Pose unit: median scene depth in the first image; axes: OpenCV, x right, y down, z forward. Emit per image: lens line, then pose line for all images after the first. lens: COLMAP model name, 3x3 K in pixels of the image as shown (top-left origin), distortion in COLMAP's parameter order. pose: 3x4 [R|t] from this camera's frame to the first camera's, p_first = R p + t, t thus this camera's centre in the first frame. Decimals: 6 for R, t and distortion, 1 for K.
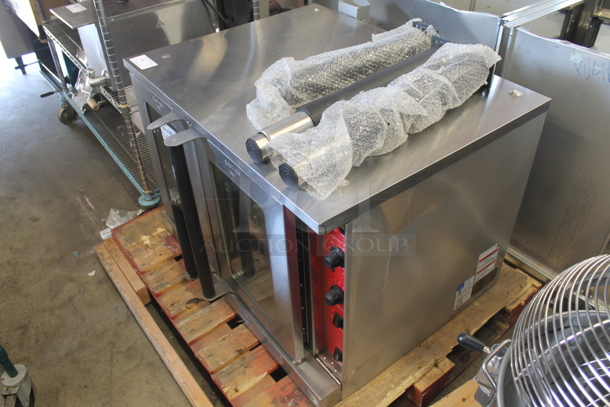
lens RADIAL K [[518.5, 0, 308.1], [0, 518.5, 201.3], [0, 0, 1]] dist [-0.100699, 0.044785]
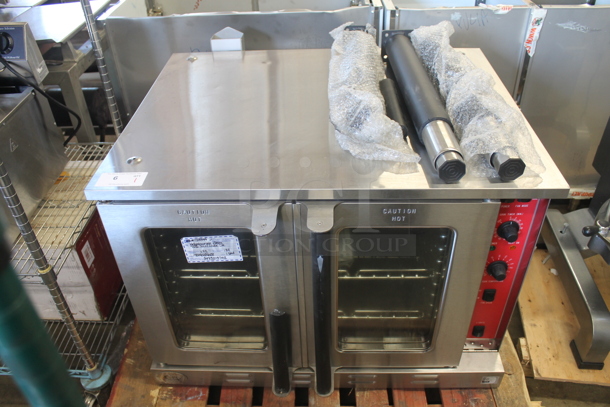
lens RADIAL K [[518.5, 0, 308.8], [0, 518.5, 203.8], [0, 0, 1]] dist [-0.100699, 0.044785]
pose [[0.625853, -0.466225, 0.625254, -0.520018], [0.497373, 0.856085, 0.140497, -0.183669], [-0.600774, 0.223054, 0.767671, 0.268998]]
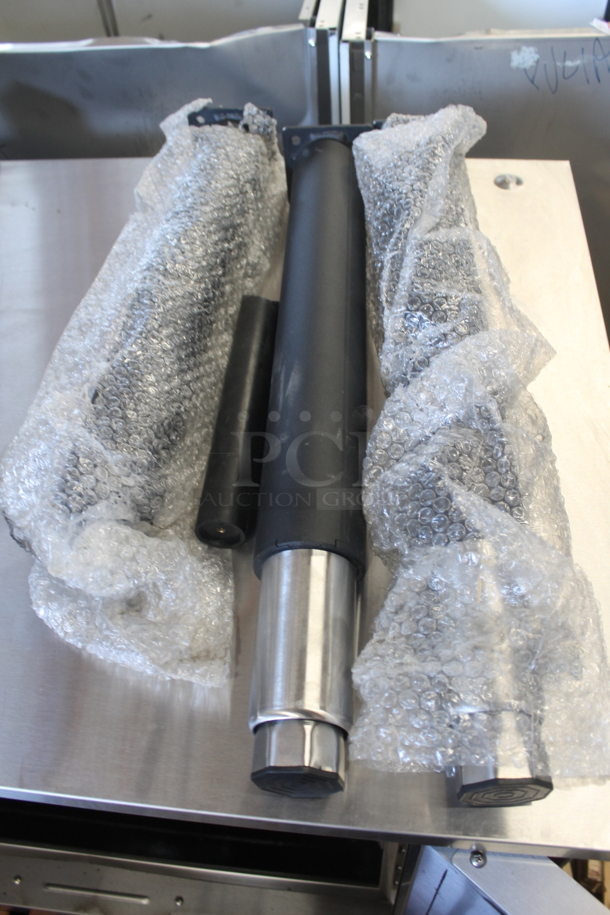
lens RADIAL K [[777.8, 0, 306.1], [0, 777.8, 455.3], [0, 0, 1]] dist [-0.100699, 0.044785]
pose [[0.685591, -0.570874, 0.451738, -0.108186], [0.485911, 0.820921, 0.299966, -0.217417], [-0.542085, 0.013850, 0.840210, 0.388163]]
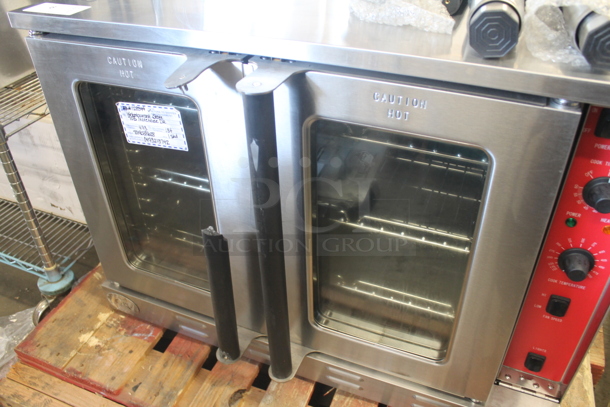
lens RADIAL K [[518.5, 0, 305.3], [0, 518.5, 205.6], [0, 0, 1]] dist [-0.100699, 0.044785]
pose [[0.865809, -0.286342, 0.410345, -0.315480], [0.311921, 0.950096, 0.004845, 0.002854], [-0.391254, 0.123800, 0.911917, 0.370820]]
